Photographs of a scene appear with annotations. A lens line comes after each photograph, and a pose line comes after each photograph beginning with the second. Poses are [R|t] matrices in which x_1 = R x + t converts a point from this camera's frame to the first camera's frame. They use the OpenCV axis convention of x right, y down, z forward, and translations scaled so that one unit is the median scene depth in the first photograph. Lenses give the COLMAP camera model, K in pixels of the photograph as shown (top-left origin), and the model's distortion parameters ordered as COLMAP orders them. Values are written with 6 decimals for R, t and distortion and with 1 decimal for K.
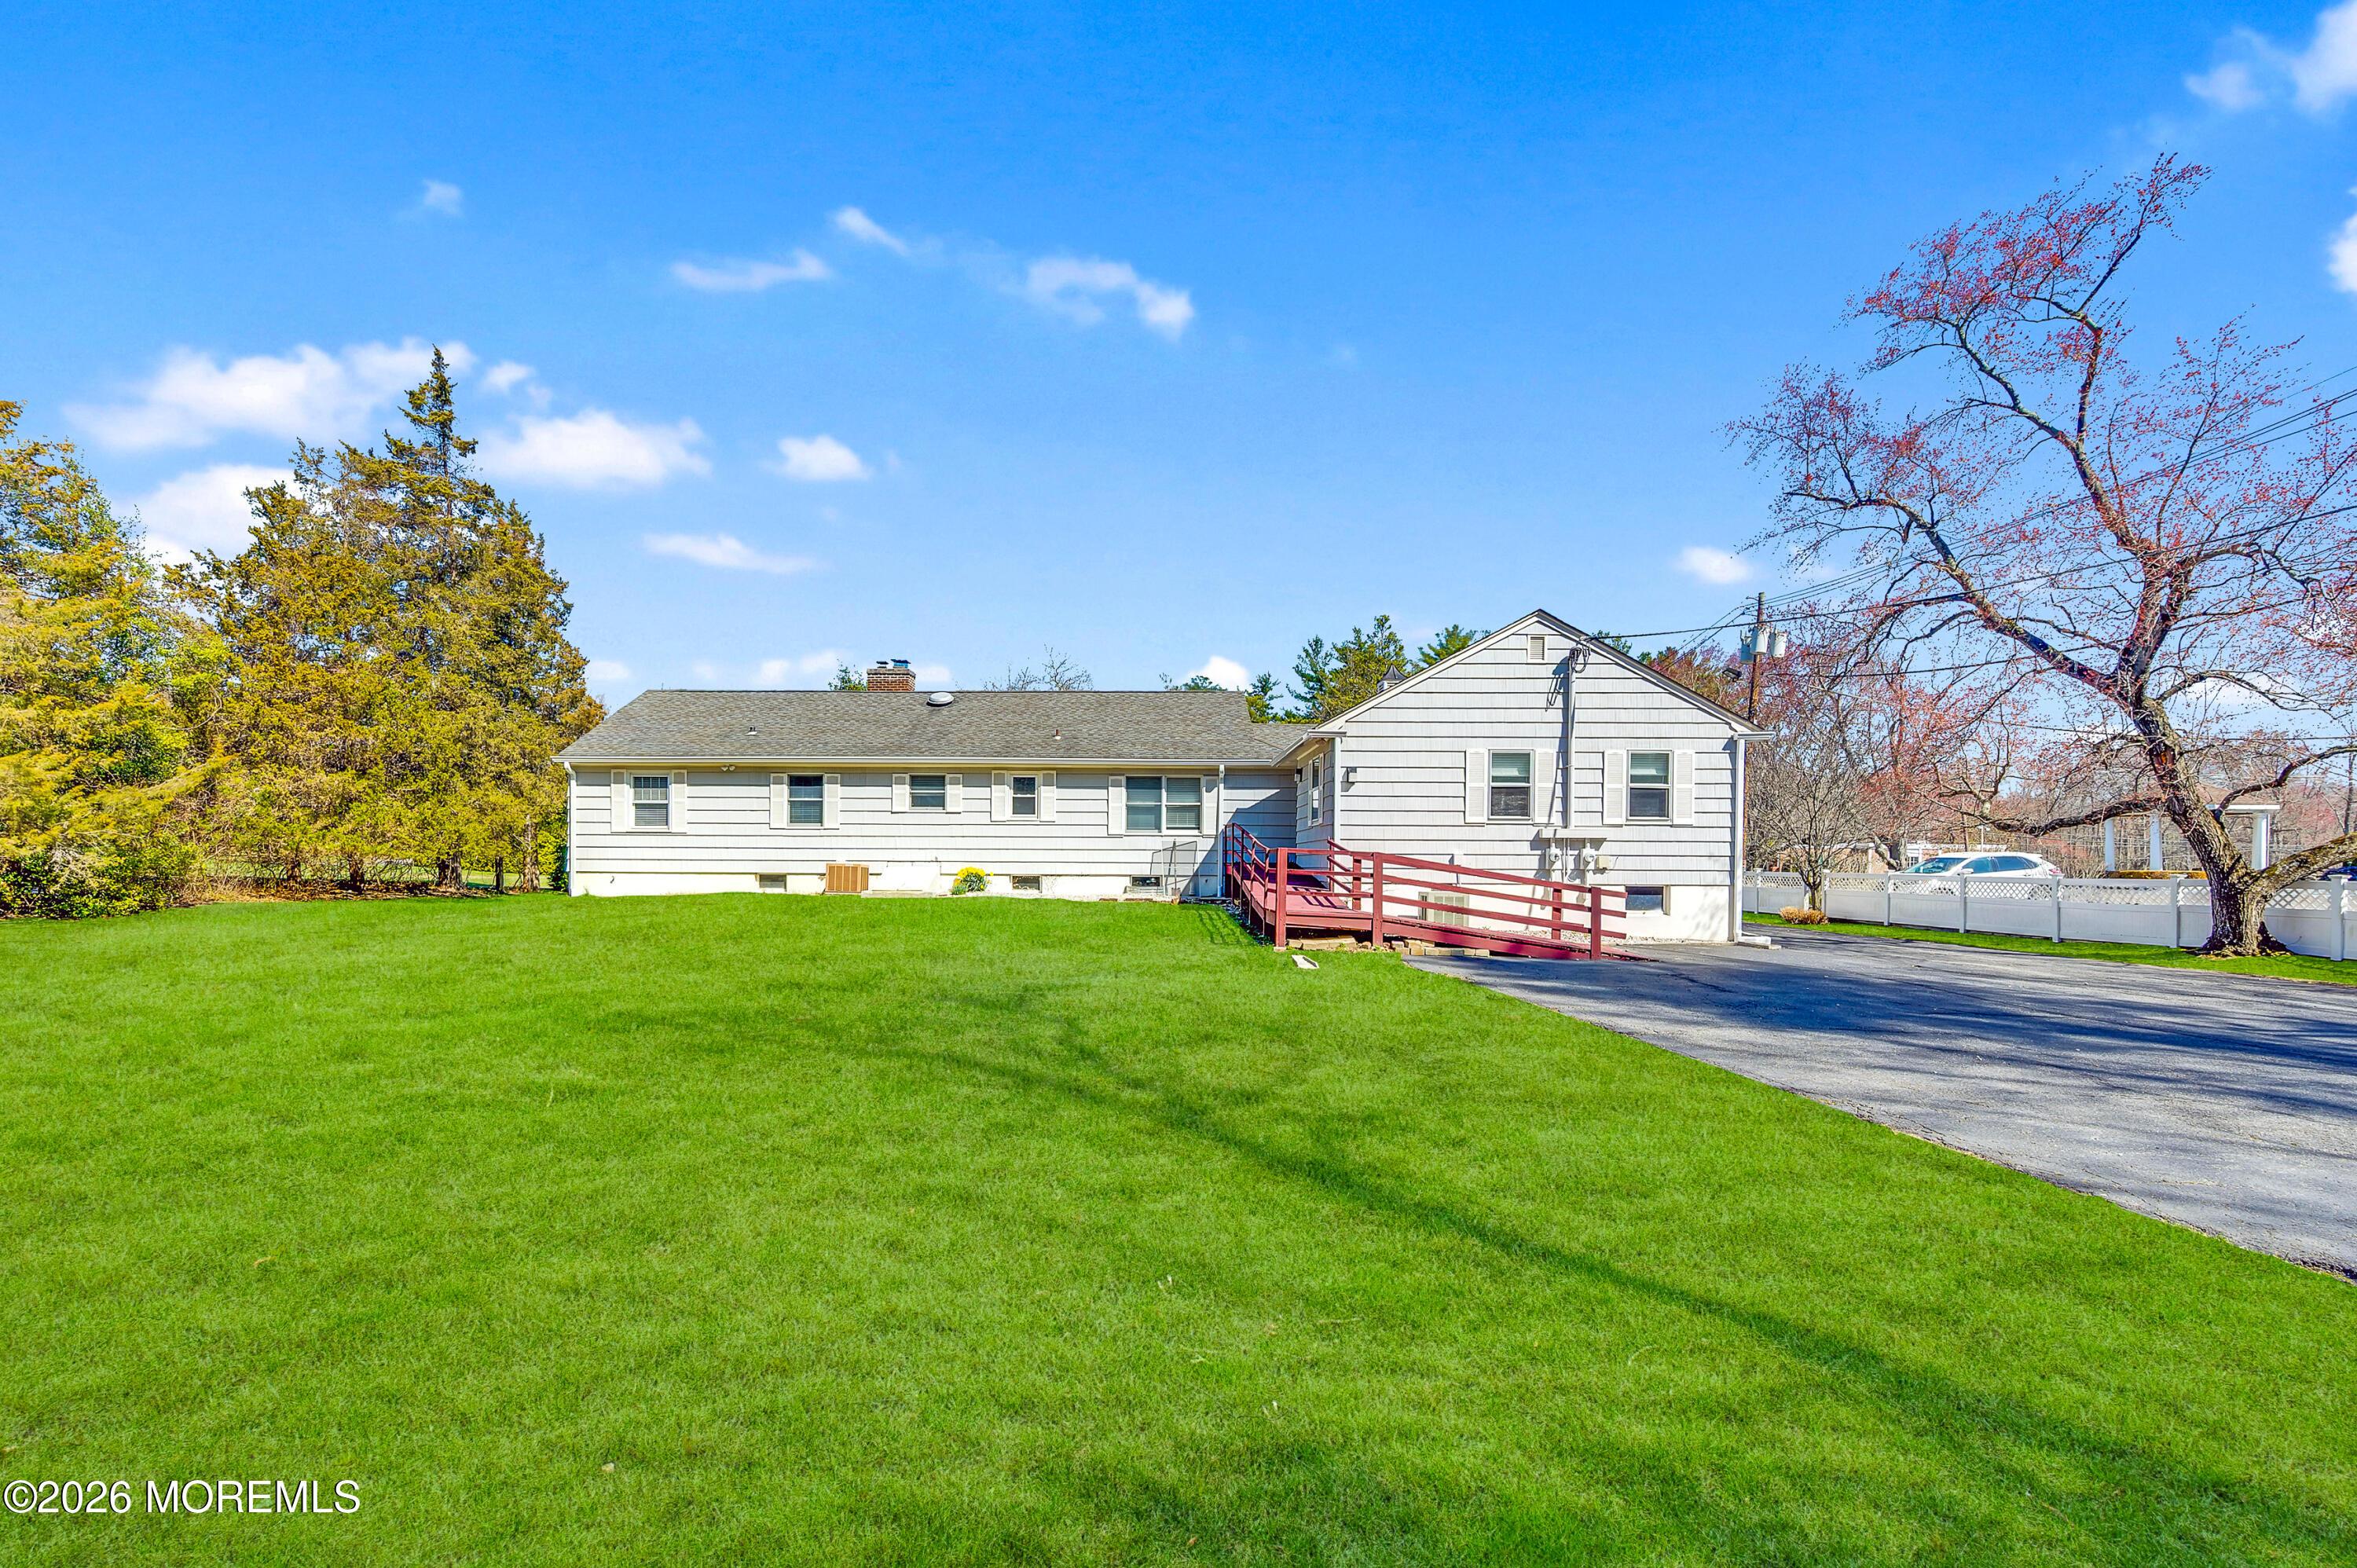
lens RADIAL K [[1137.7, 0, 1176.8], [0, 1137.7, 831.0], [0, 0, 1]] dist [-0.003509, 0.000001]
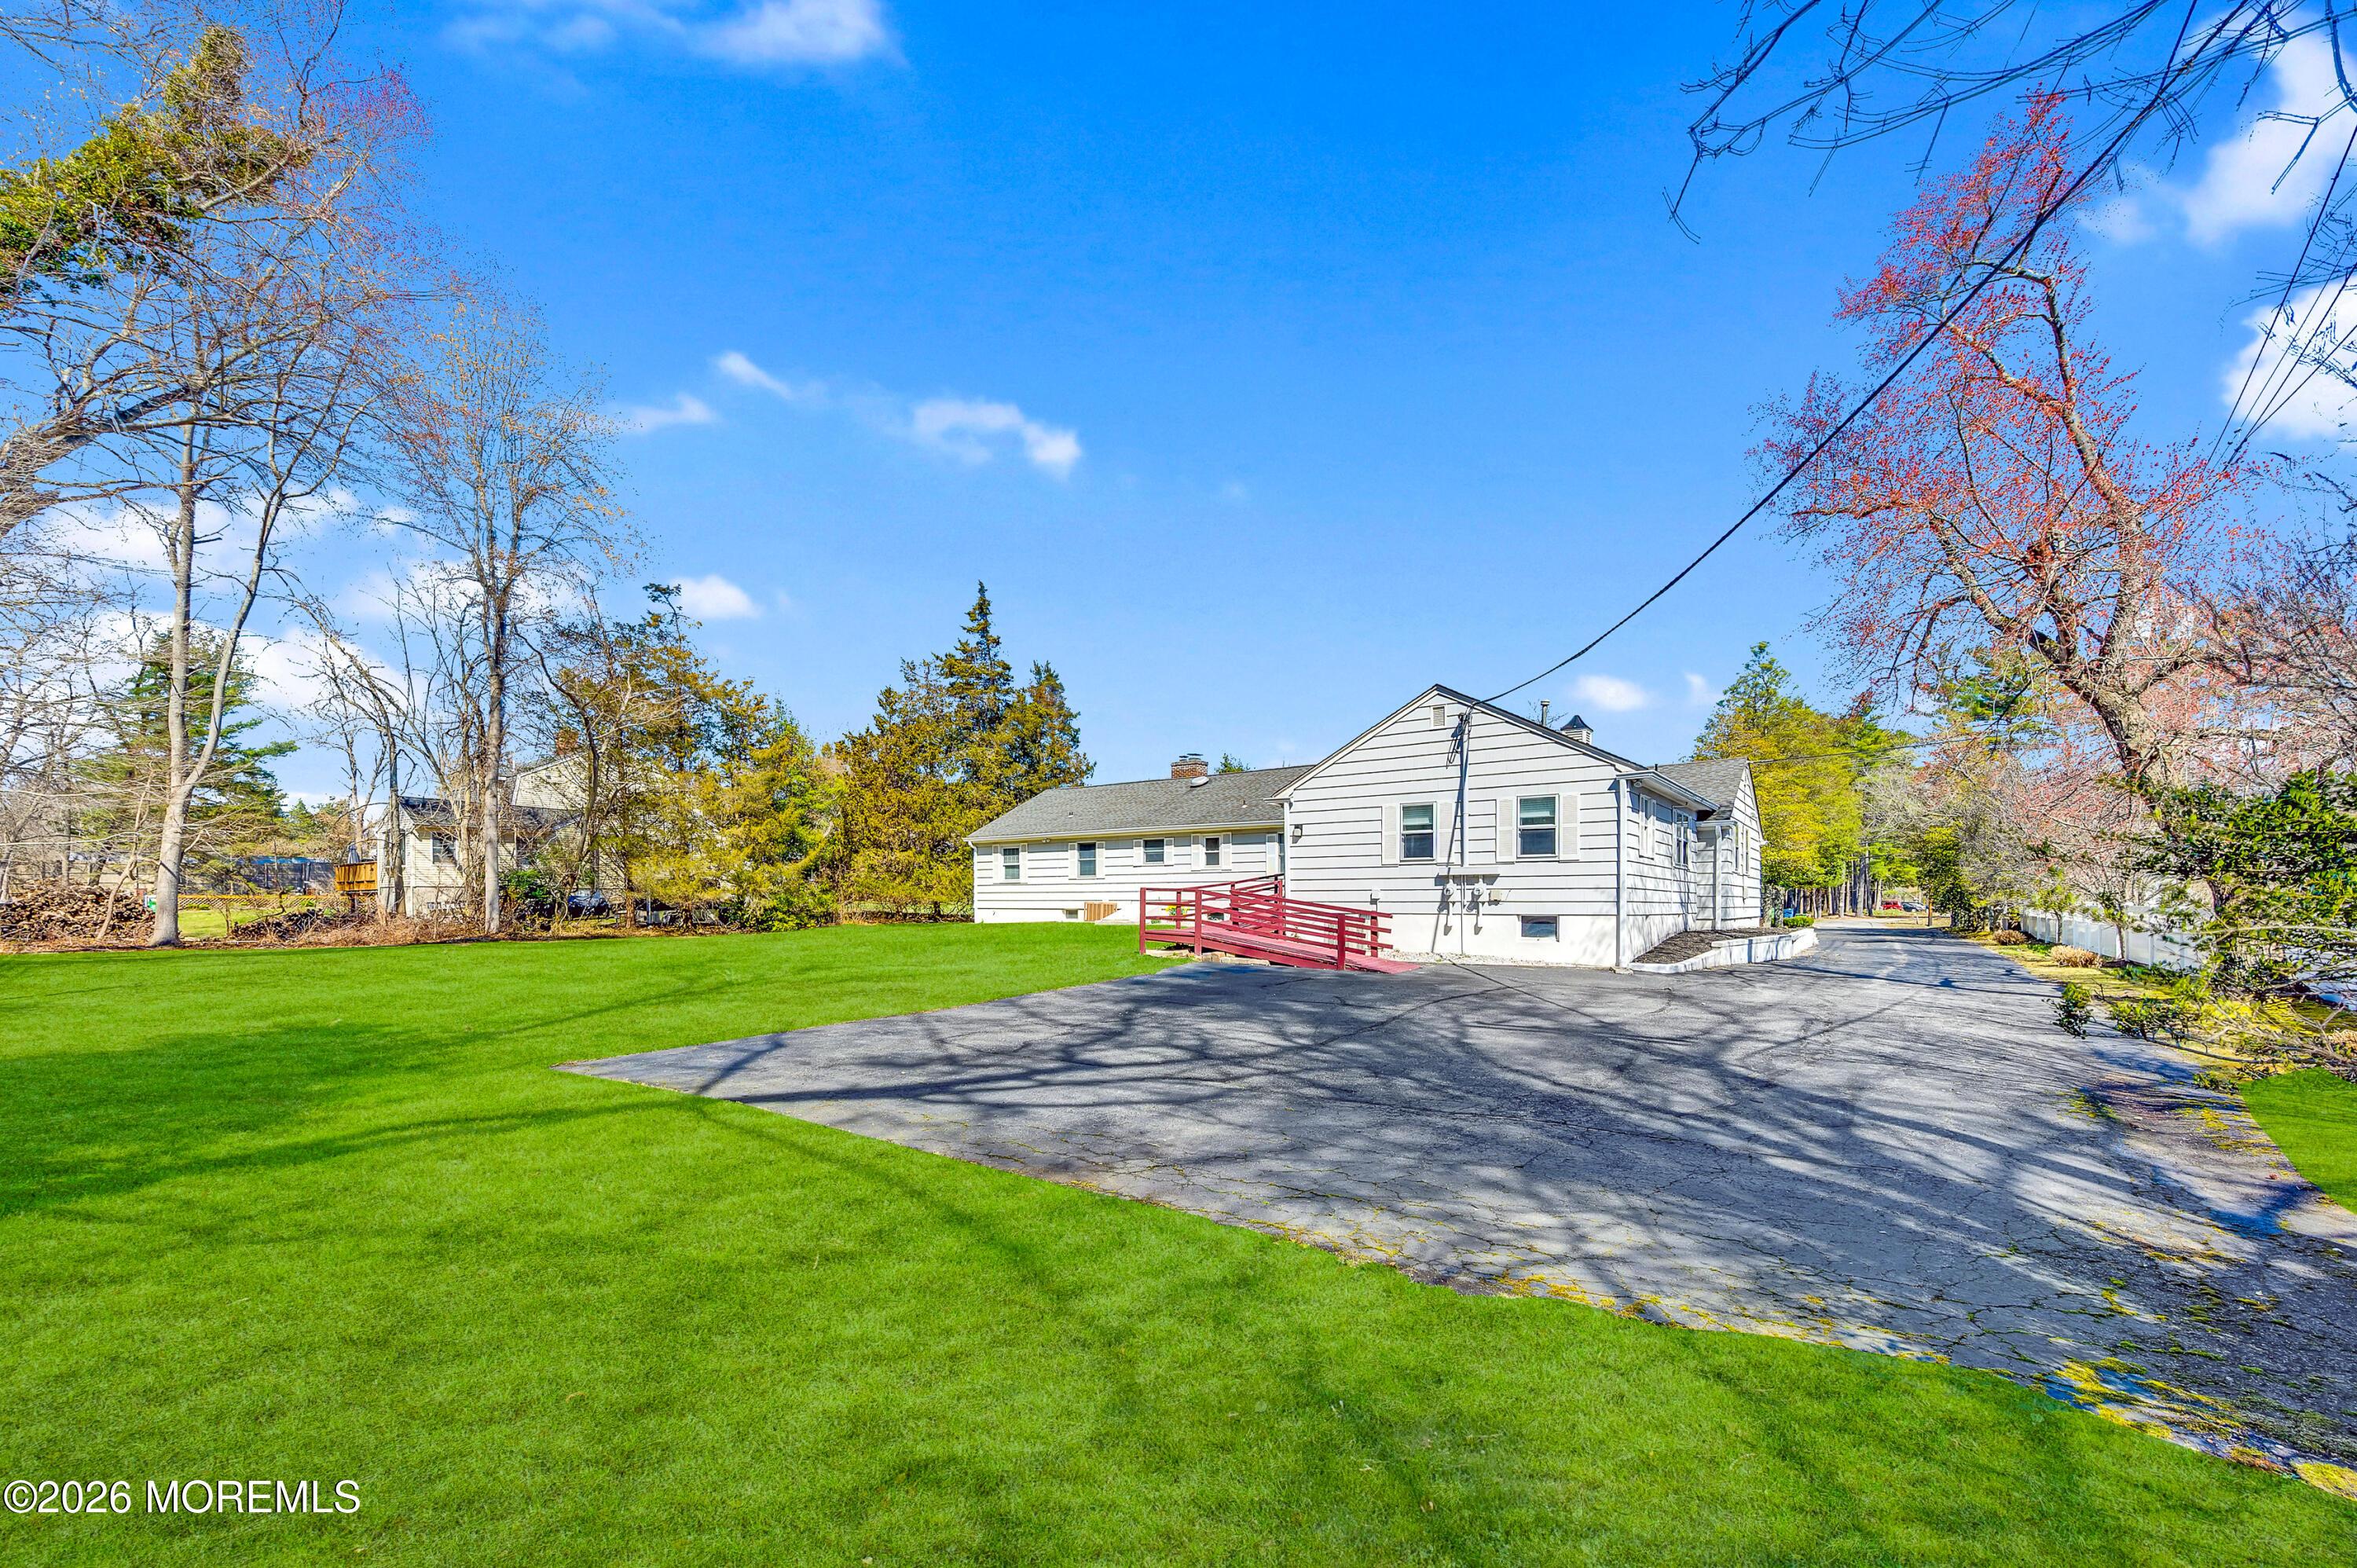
lens RADIAL K [[1137.7, 0, 1176.8], [0, 1137.7, 831.0], [0, 0, 1]] dist [-0.003509, 0.000001]
pose [[0.776457, -0.046103, -0.628482, 0.844475], [0.019839, 0.998614, -0.048745, 0.012209], [0.629858, 0.025380, 0.776295, -0.097609]]
